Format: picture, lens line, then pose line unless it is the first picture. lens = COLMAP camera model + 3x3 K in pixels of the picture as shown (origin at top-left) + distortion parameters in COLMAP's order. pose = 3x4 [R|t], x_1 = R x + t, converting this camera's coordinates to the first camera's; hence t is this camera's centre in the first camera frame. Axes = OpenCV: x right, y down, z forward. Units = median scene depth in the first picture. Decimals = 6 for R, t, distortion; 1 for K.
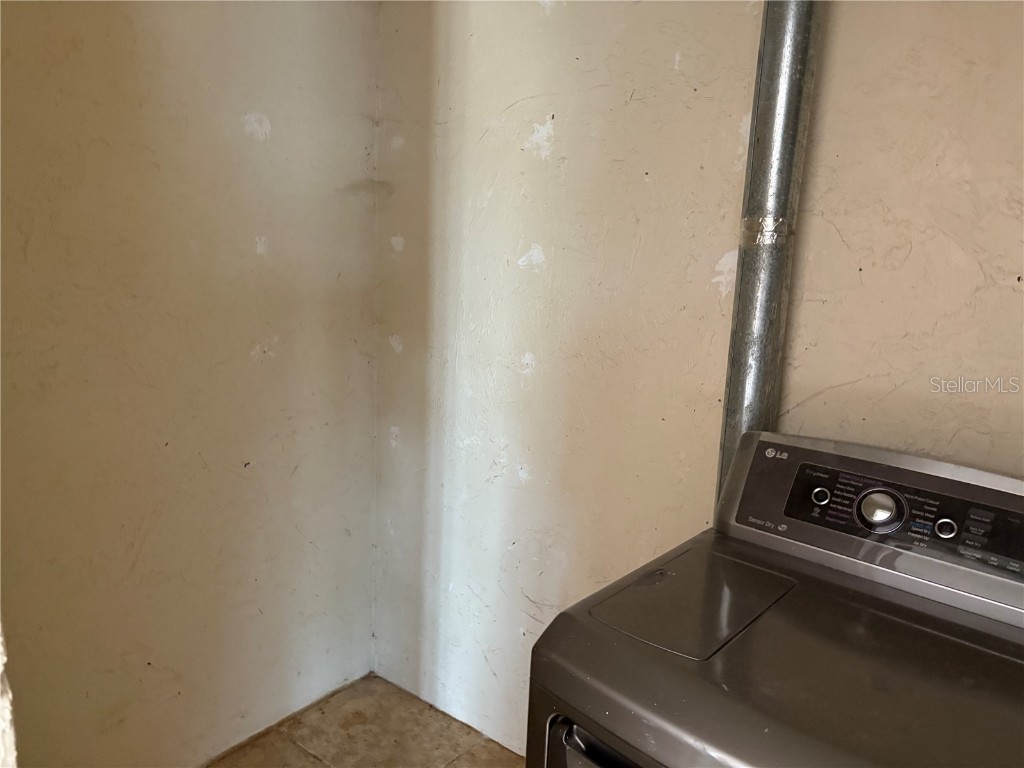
lens RADIAL K [[772.2, 0, 516.7], [0, 772.2, 385.8], [0, 0, 1]] dist [0.054038, -0.063486]
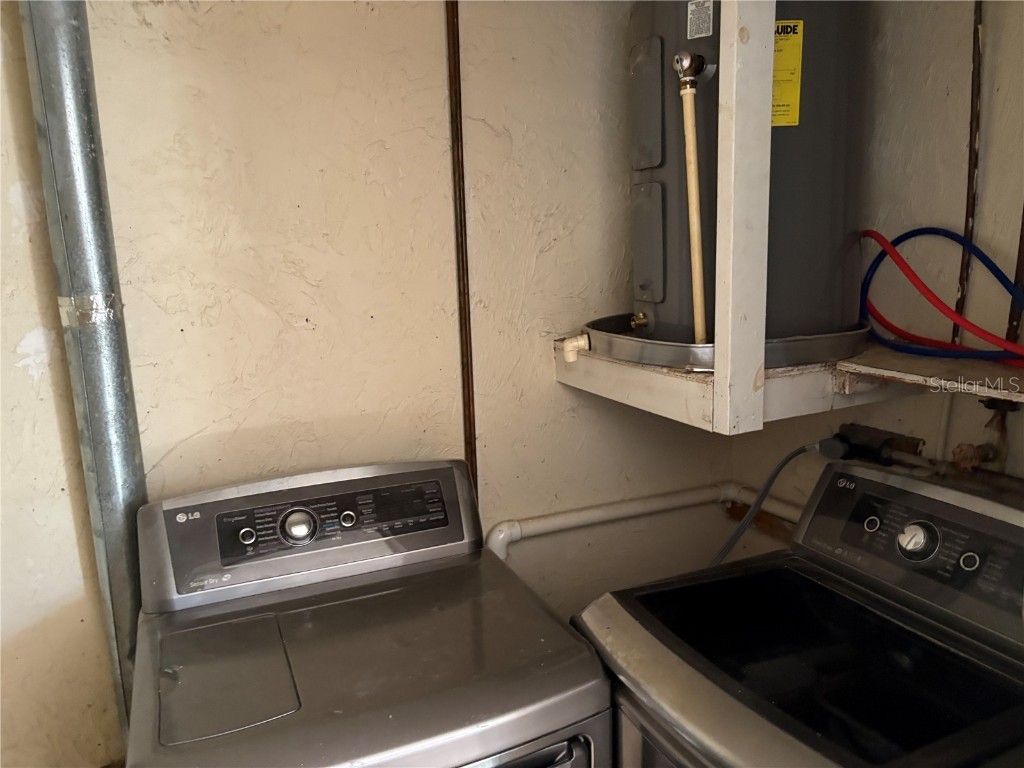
lens RADIAL K [[772.2, 0, 516.7], [0, 772.2, 385.8], [0, 0, 1]] dist [0.054038, -0.063486]
pose [[0.441866, -0.224613, 0.868507, -0.347989], [0.238463, 0.962725, 0.127658, -0.112354], [-0.864806, 0.150699, 0.478957, 0.093687]]
